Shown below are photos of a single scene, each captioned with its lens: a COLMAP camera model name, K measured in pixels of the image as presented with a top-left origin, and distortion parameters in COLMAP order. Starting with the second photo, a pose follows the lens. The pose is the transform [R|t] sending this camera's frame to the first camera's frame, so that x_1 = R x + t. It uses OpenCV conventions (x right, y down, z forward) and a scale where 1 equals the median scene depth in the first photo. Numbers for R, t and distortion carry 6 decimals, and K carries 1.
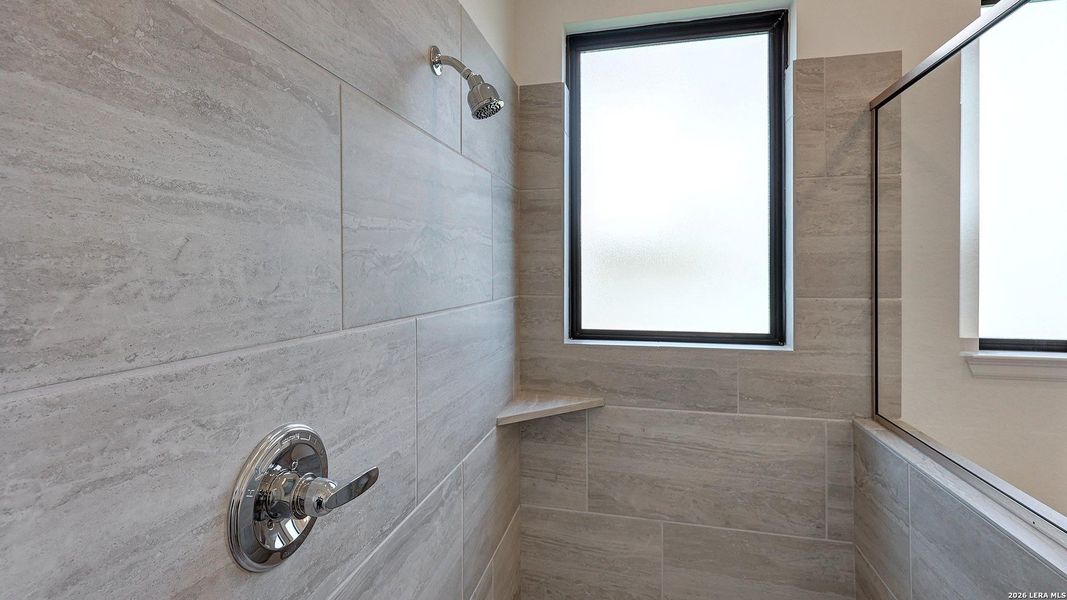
lens RADIAL K [[507.0, 0, 530.3], [0, 507.0, 271.9], [0, 0, 1]] dist [-0.000855, -0.000320]
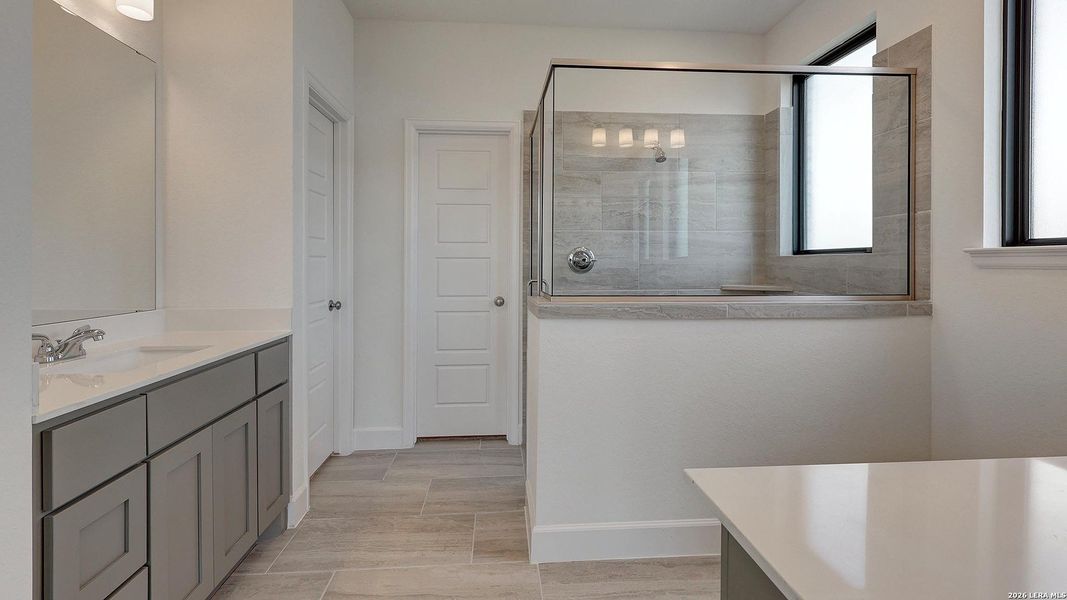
lens RADIAL K [[507.0, 0, 530.3], [0, 507.0, 271.9], [0, 0, 1]] dist [-0.000855, -0.000320]
pose [[0.301701, 0.011067, -0.953338, 1.680724], [-0.001954, 0.999938, 0.010989, 0.201000], [0.953401, -0.001452, 0.301704, -0.405435]]
